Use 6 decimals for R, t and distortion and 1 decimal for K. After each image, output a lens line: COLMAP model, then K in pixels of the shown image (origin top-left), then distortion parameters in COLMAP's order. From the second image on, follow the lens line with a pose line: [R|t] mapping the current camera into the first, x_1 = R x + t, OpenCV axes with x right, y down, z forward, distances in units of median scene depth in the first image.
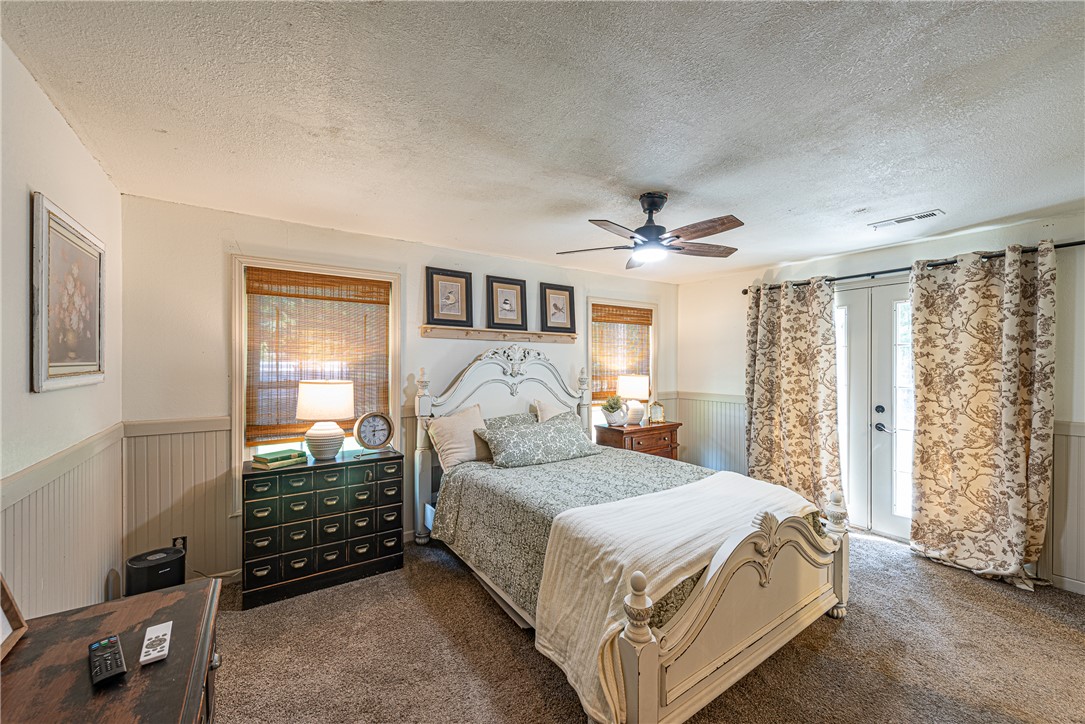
lens RADIAL K [[427.2, 0, 543.4], [0, 427.2, 360.5], [0, 0, 1]] dist [0.011007, -0.003846]
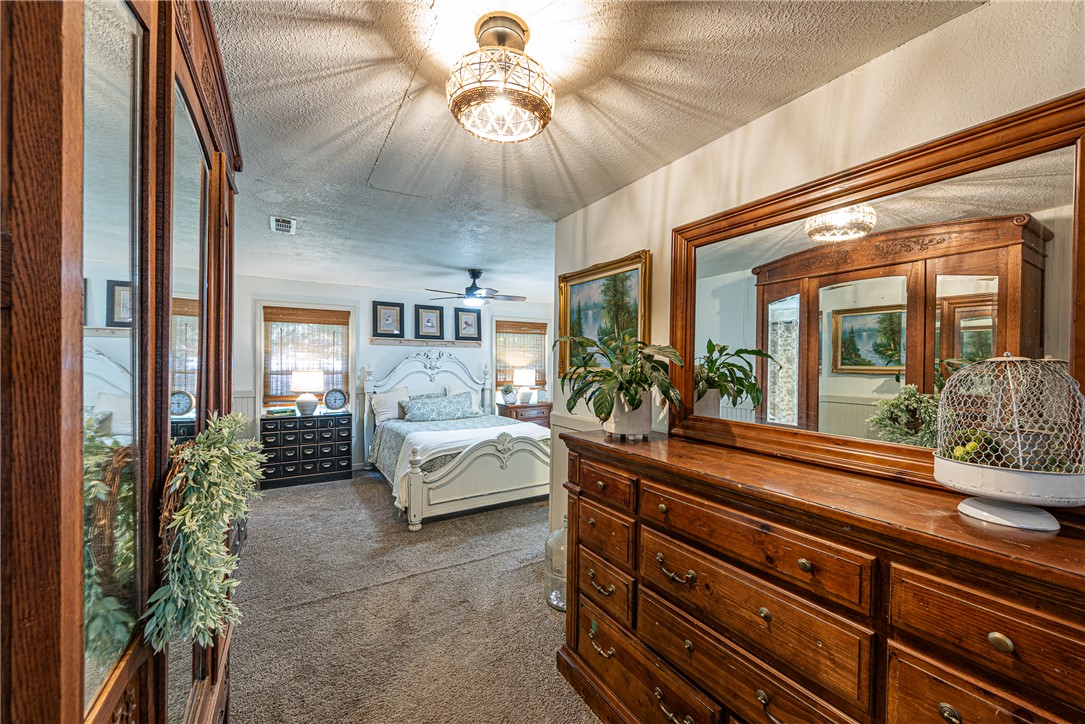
lens RADIAL K [[427.2, 0, 544.8], [0, 427.2, 360.9], [0, 0, 1]] dist [0.011007, -0.003846]
pose [[0.998750, 0.002627, -0.049921, 0.456277], [-0.002538, 0.999995, 0.001853, 0.002867], [0.049926, -0.001724, 0.998751, -0.583983]]
